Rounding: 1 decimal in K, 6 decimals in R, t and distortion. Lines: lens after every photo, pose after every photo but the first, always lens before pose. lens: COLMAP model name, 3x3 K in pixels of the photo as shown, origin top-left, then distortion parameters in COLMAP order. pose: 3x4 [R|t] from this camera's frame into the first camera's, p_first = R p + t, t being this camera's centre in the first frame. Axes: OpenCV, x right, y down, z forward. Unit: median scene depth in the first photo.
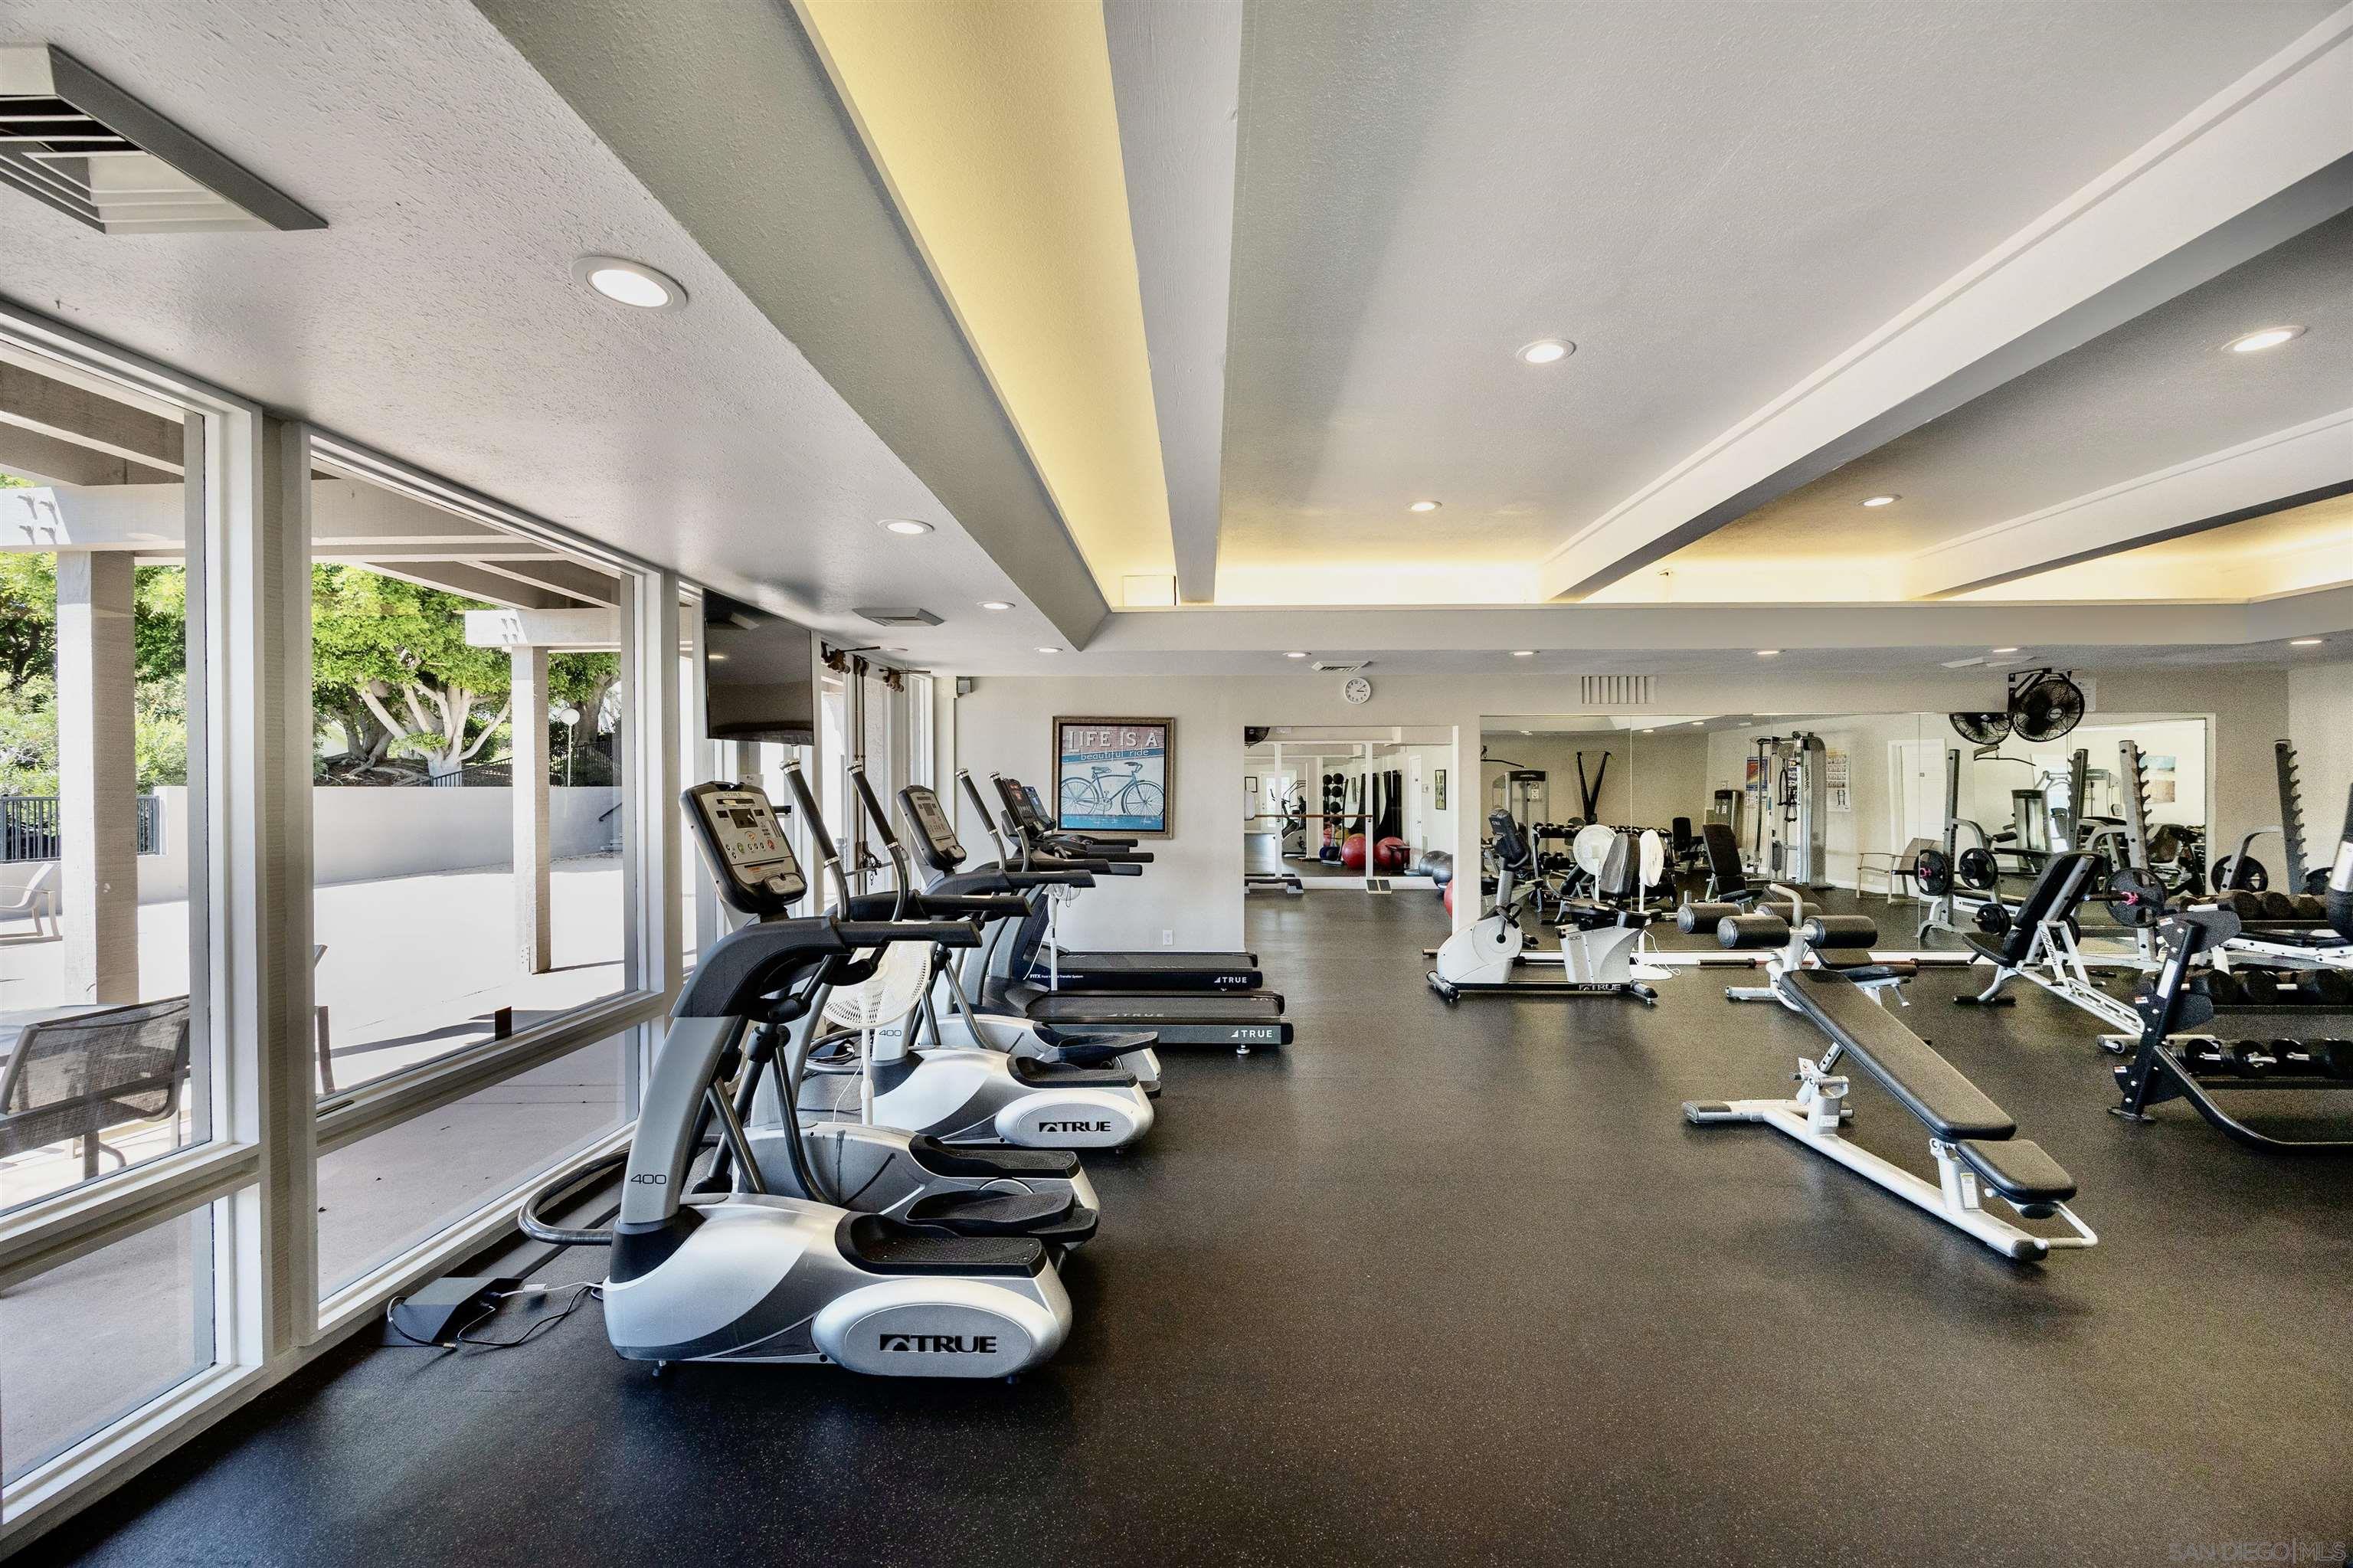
lens RADIAL K [[936.3, 0, 1176.5], [0, 936.3, 784.0], [0, 0, 1]] dist [-0.001694, -0.000275]
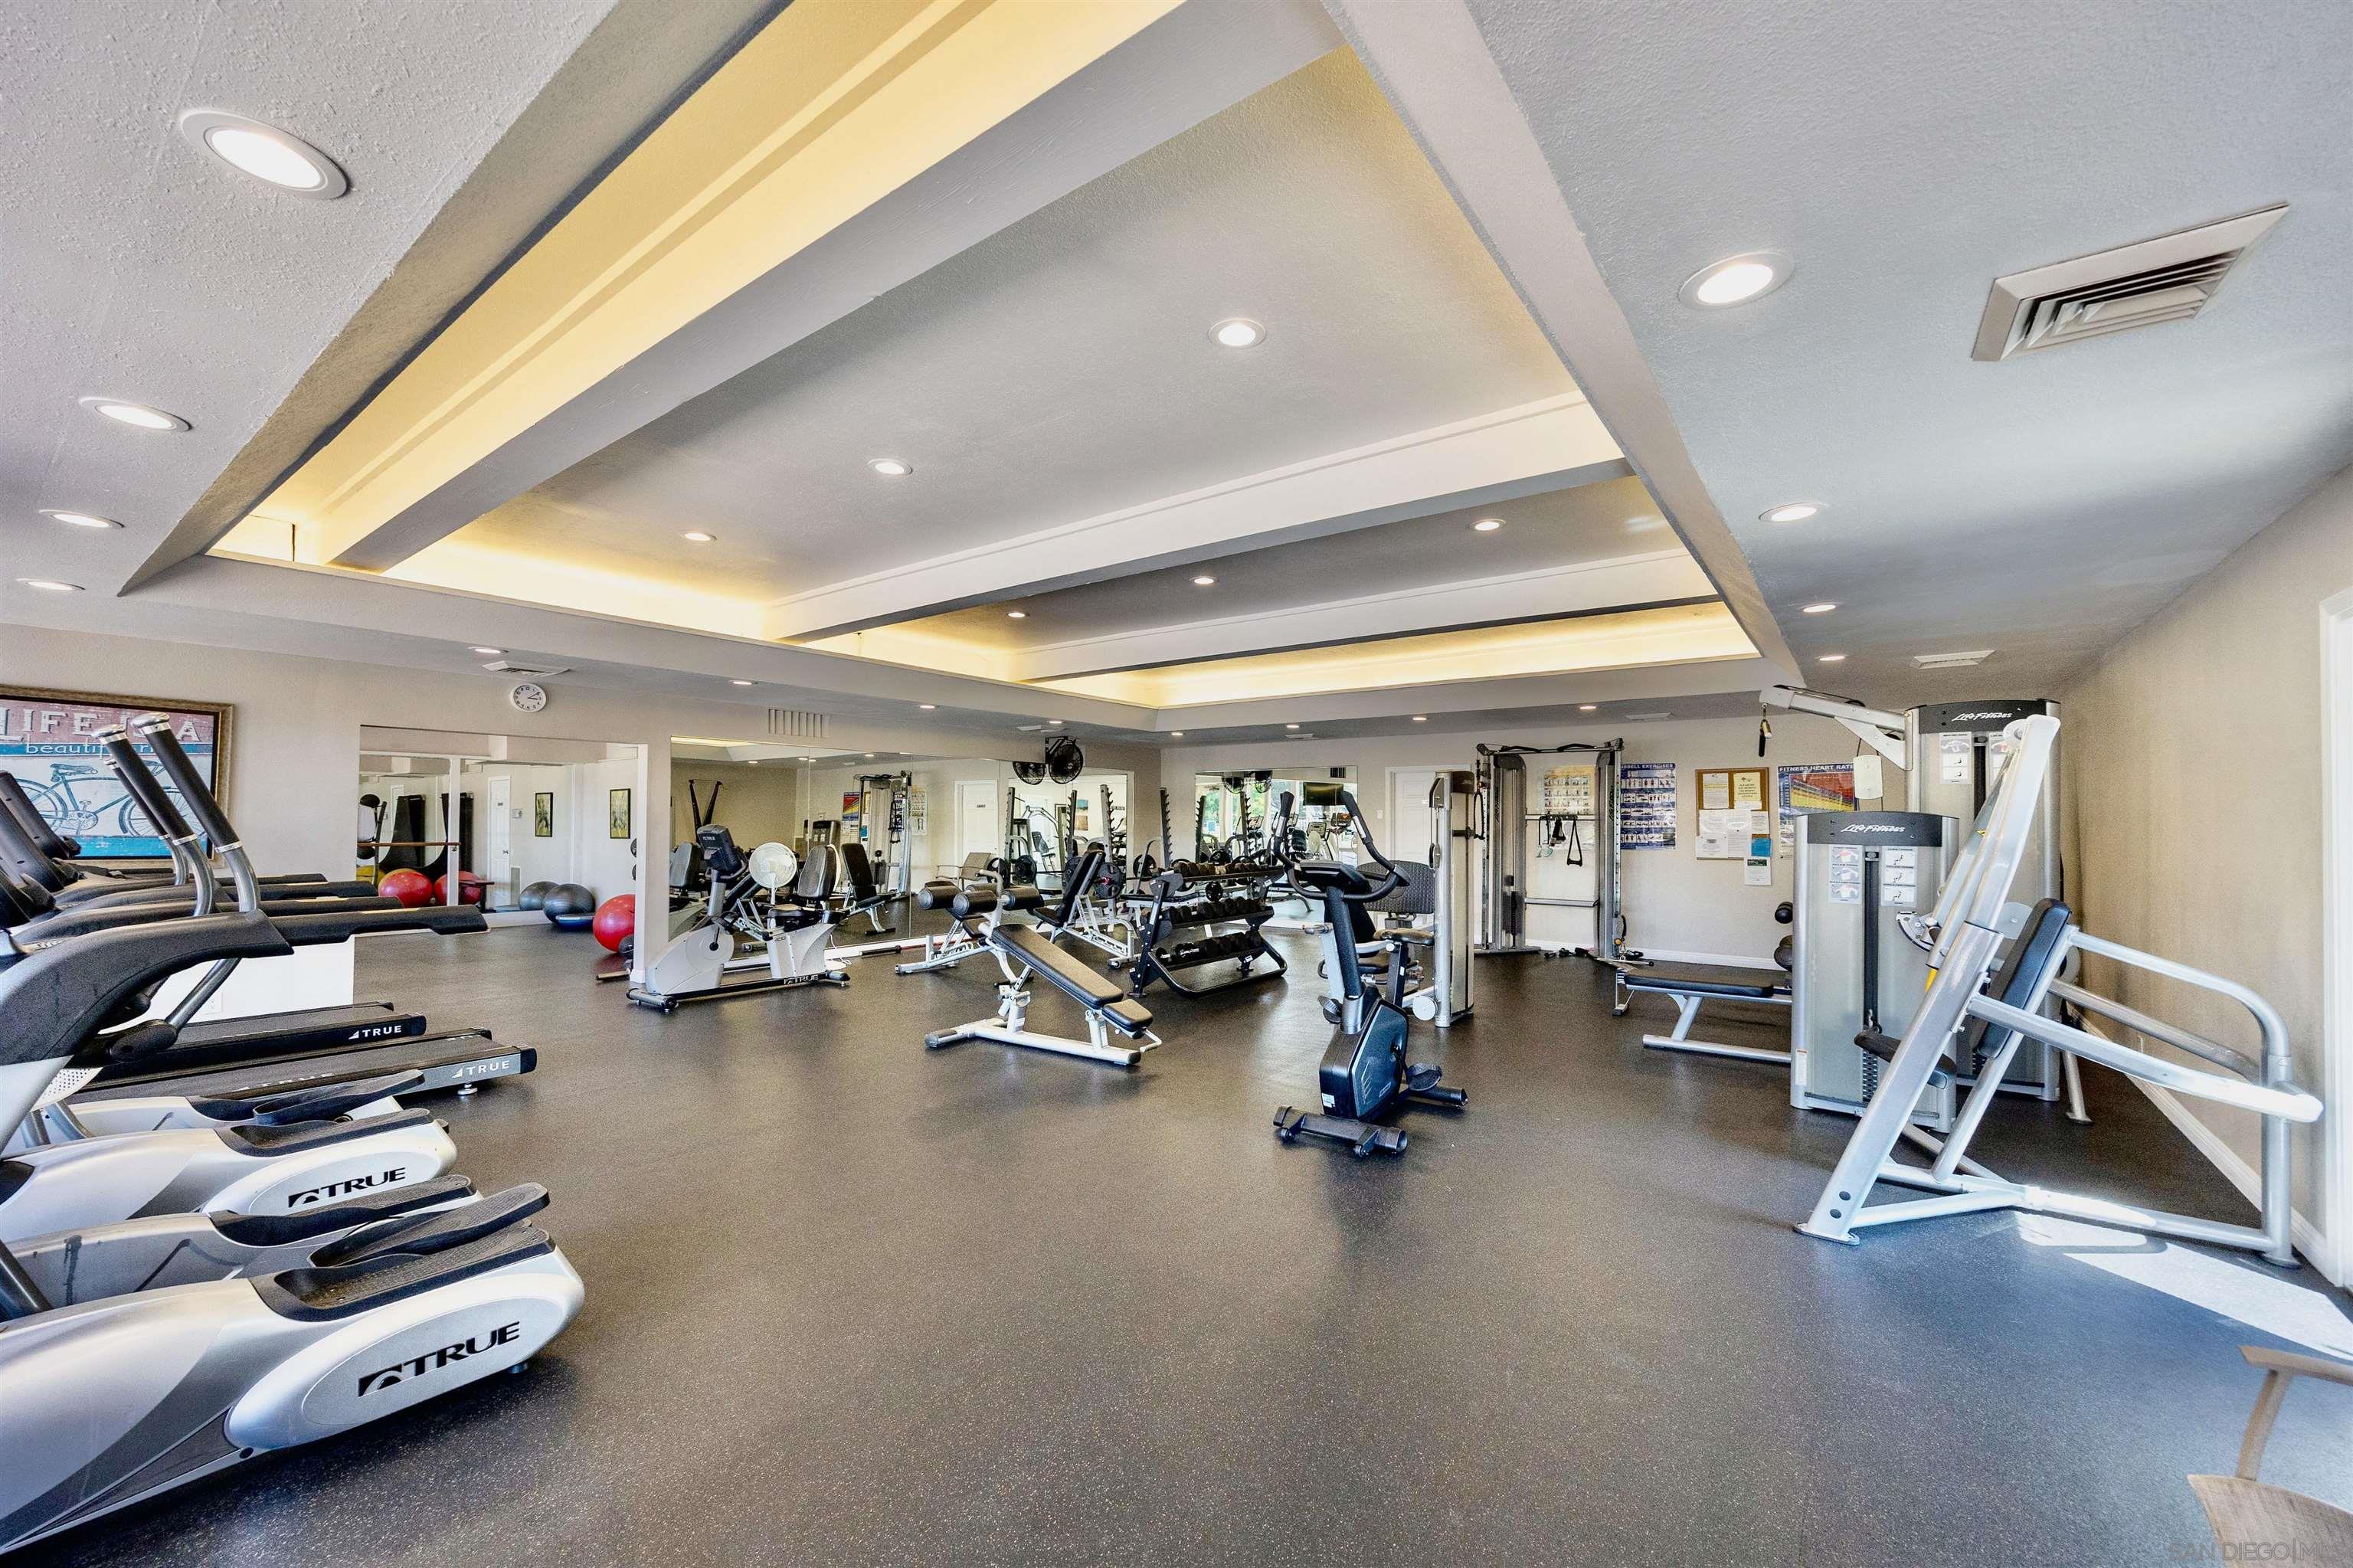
lens RADIAL K [[936.3, 0, 1176.5], [0, 936.3, 784.0], [0, 0, 1]] dist [-0.001694, -0.000275]
pose [[0.581810, 0.044192, 0.812123, -0.268840], [-0.011885, 0.998878, -0.045840, 0.028222], [-0.813238, 0.017018, 0.581682, -0.062083]]
